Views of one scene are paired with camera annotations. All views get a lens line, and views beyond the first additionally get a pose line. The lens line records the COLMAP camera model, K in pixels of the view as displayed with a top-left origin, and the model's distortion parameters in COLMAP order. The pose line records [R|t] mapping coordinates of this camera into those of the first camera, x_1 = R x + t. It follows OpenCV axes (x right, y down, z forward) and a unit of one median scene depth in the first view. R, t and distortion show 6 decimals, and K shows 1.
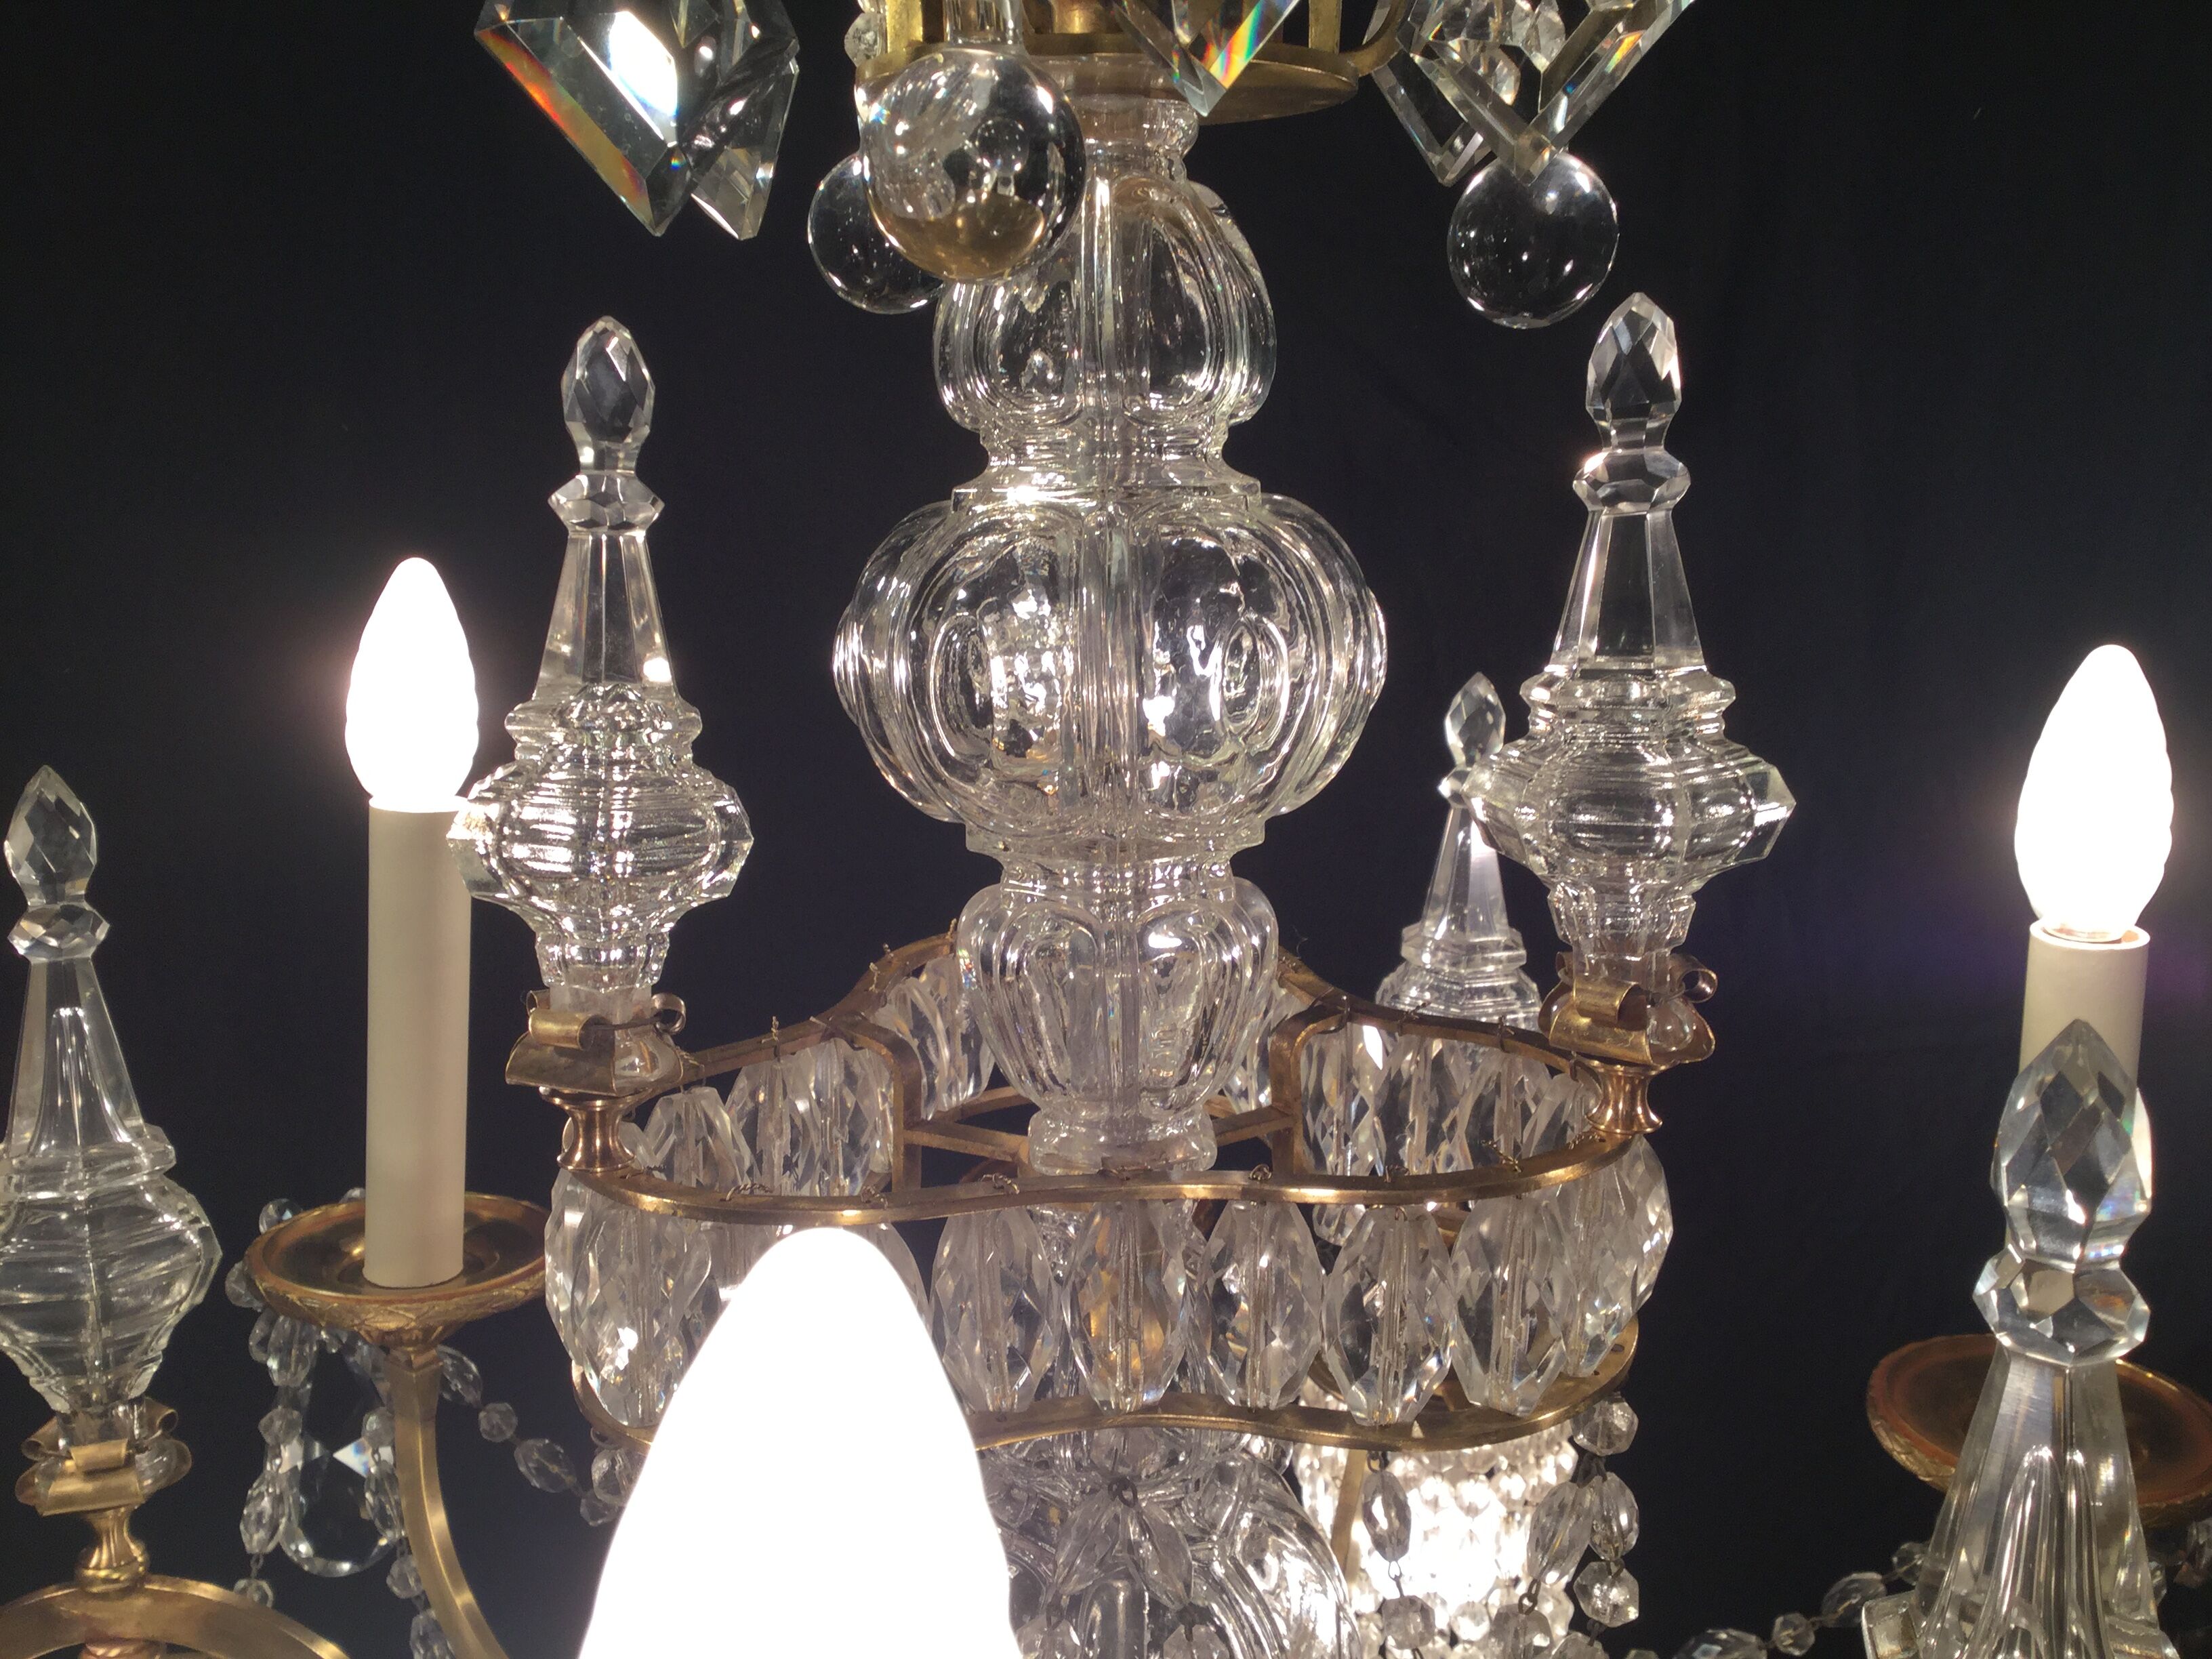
lens RADIAL K [[1985.9, 0, 1104.1], [0, 1985.9, 826.1], [0, 0, 1]] dist [0.023868, -0.020454]
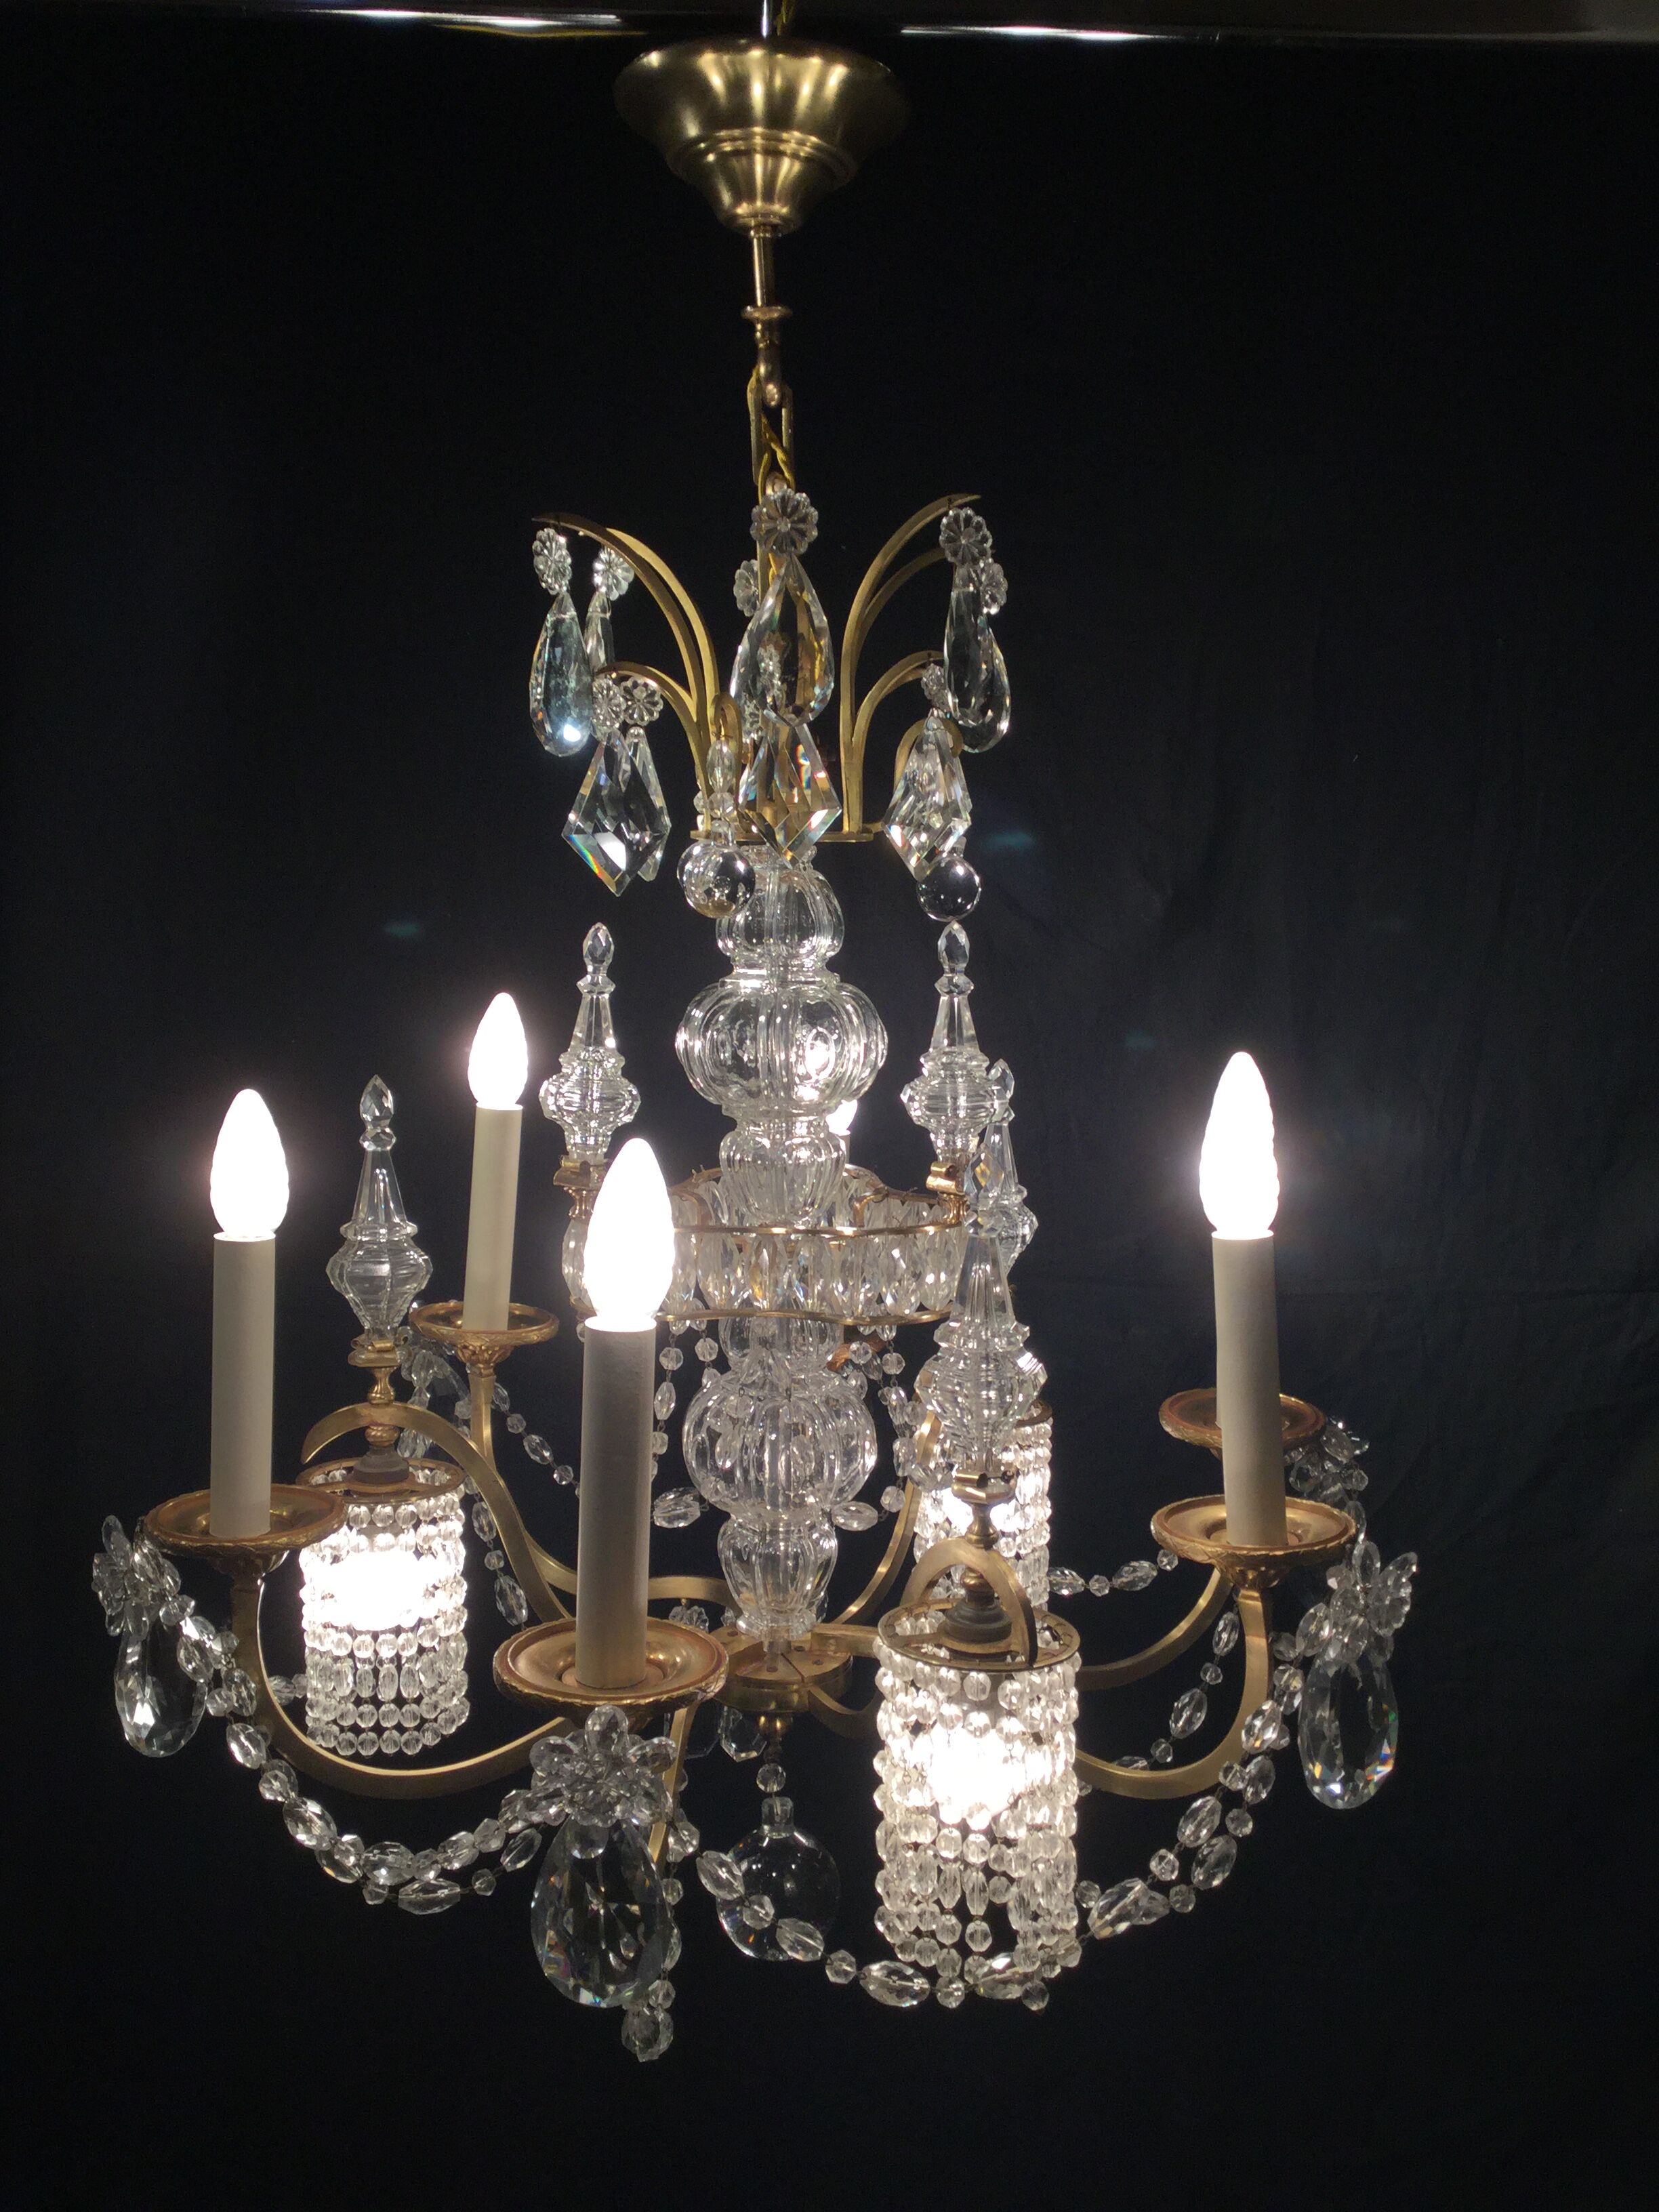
lens RADIAL K [[1985.9, 0, 830.9], [0, 1985.9, 1104.6], [0, 0, 1]] dist [0.023868, -0.020454]
pose [[0.993636, 0.028411, -0.108995, 0.397330], [-0.035715, 0.997203, -0.065658, 0.183848], [0.106825, 0.069133, 0.991872, -1.762441]]
